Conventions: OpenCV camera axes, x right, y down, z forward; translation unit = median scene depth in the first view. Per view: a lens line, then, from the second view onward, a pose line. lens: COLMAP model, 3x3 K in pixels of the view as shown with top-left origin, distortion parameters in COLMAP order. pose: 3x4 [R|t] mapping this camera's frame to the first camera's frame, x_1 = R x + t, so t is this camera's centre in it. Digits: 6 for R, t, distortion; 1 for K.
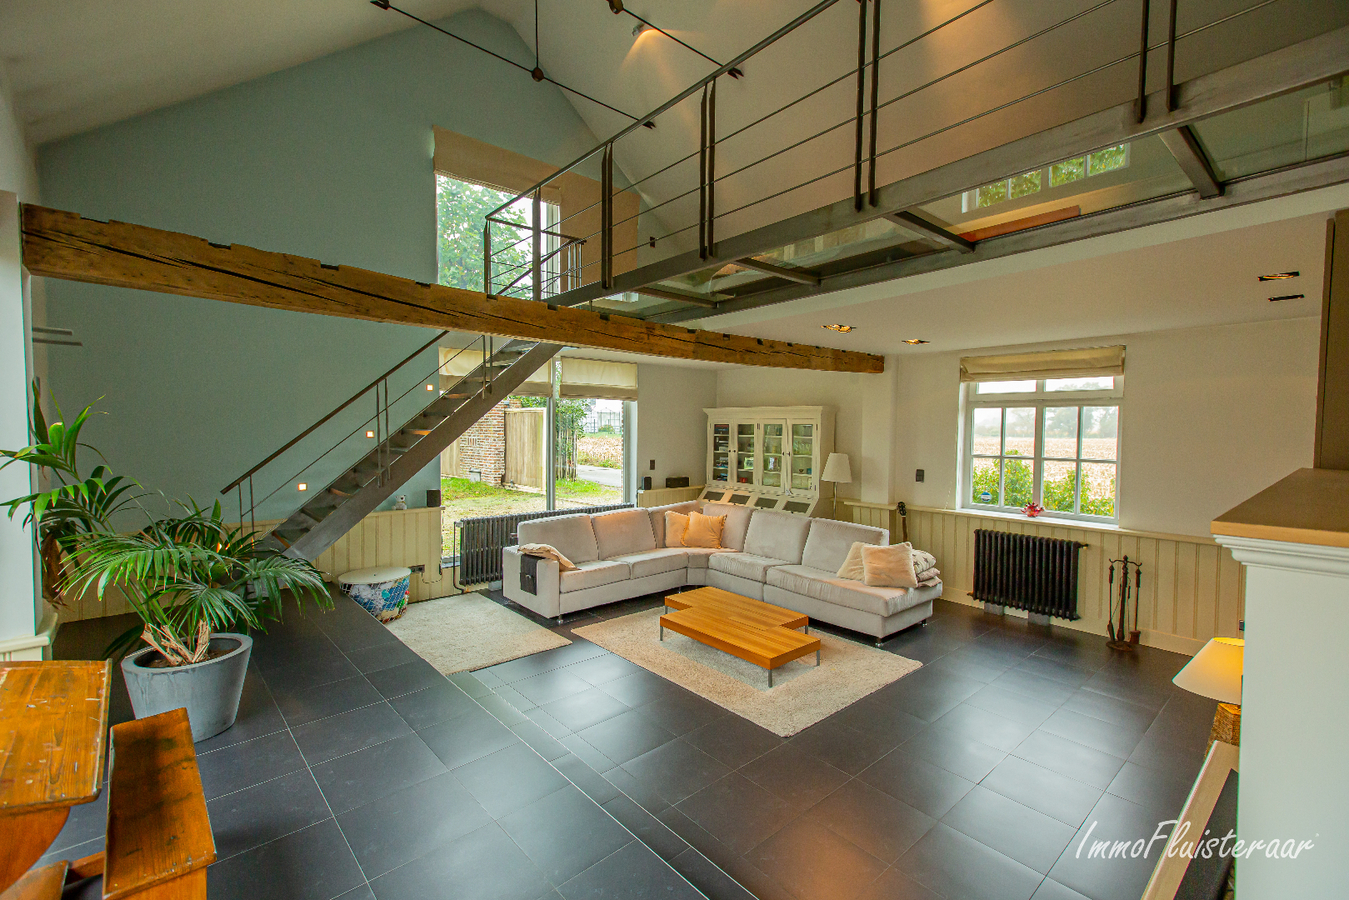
lens RADIAL K [[588.2, 0, 674.5], [0, 588.2, 450.0], [0, 0, 1]] dist [0.002175, -0.000125]
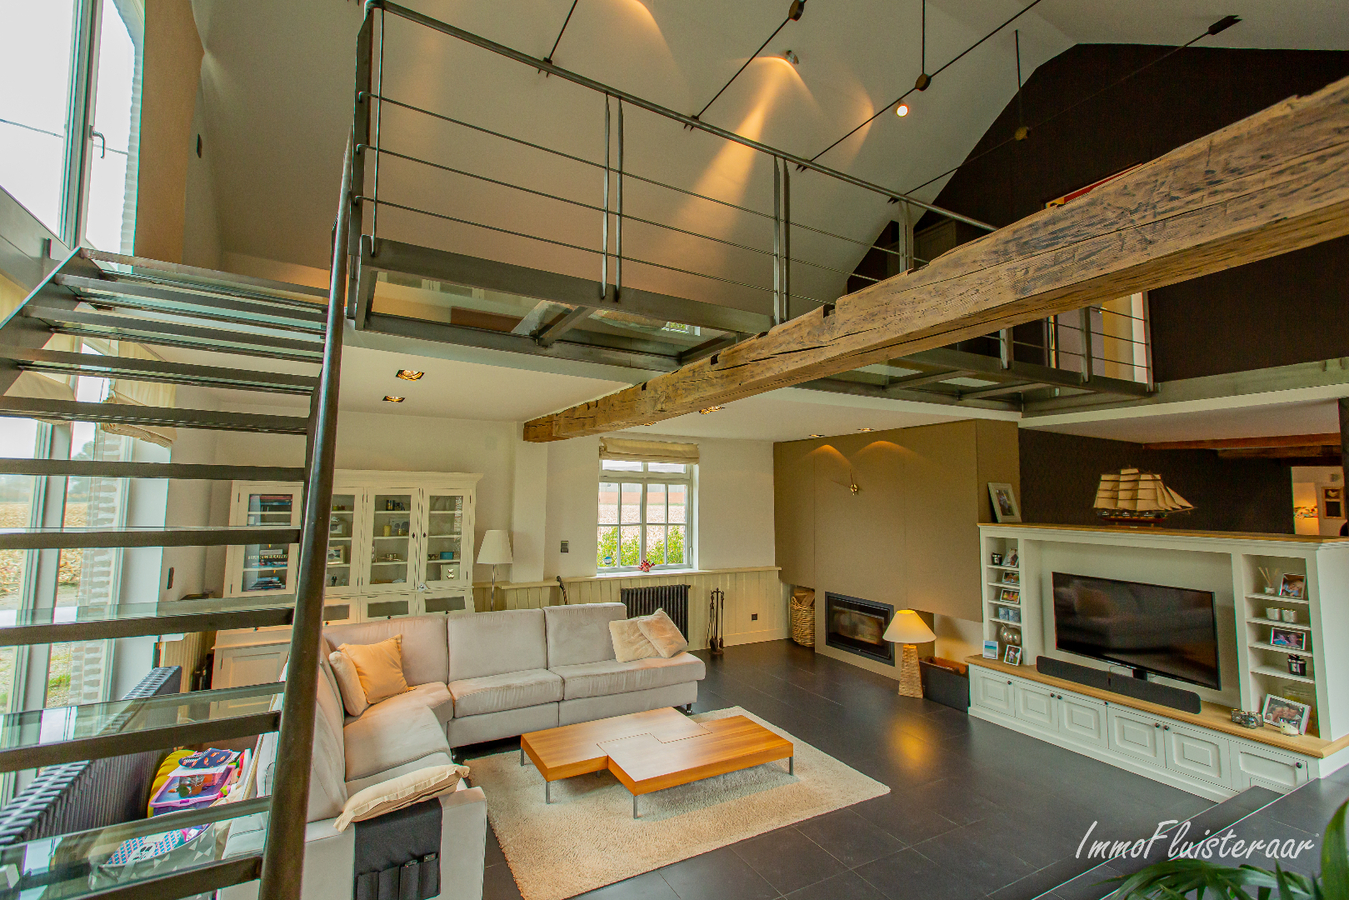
lens RADIAL K [[588.2, 0, 674.5], [0, 588.2, 450.0], [0, 0, 1]] dist [0.002175, -0.000125]
pose [[0.202113, 0.069022, 0.976927, -0.599601], [0.021795, 0.996949, -0.074946, -0.047482], [-0.979120, 0.036440, 0.199992, 0.669991]]
